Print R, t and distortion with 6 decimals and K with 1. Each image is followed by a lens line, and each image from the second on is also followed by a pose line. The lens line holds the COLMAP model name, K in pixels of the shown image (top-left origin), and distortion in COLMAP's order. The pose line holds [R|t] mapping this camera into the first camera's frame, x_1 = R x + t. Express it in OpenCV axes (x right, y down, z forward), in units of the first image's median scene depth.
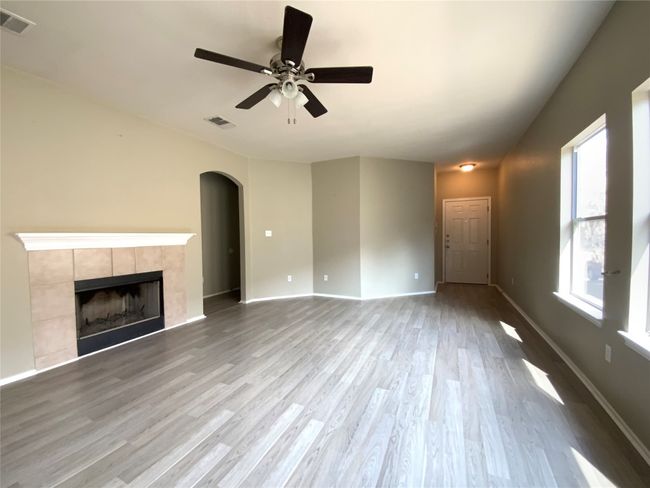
lens RADIAL K [[264.5, 0, 326.4], [0, 264.5, 243.3], [0, 0, 1]] dist [0.008514, -0.002889]
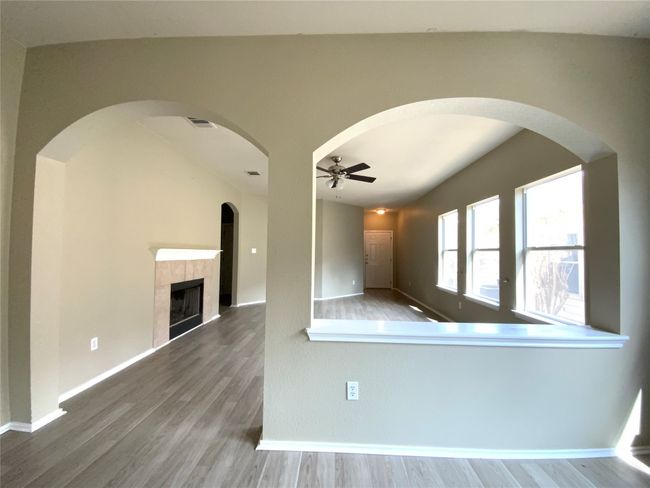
lens RADIAL K [[264.5, 0, 323.4], [0, 264.5, 241.8], [0, 0, 1]] dist [0.008514, -0.002889]
pose [[0.923206, 0.040468, 0.382168, -0.565457], [-0.013195, 0.997192, -0.073718, 0.011838], [-0.384078, 0.063015, 0.921148, -0.434553]]
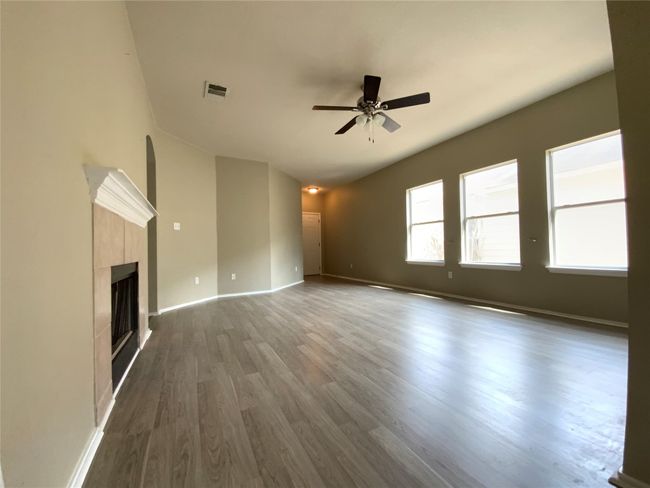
lens RADIAL K [[264.5, 0, 324.3], [0, 264.5, 244.5], [0, 0, 1]] dist [0.008514, -0.002889]
pose [[0.605918, 0.014959, 0.795386, -0.846634], [0.035932, 0.998288, -0.046148, 0.103750], [-0.794715, 0.056541, 0.604344, 0.201854]]
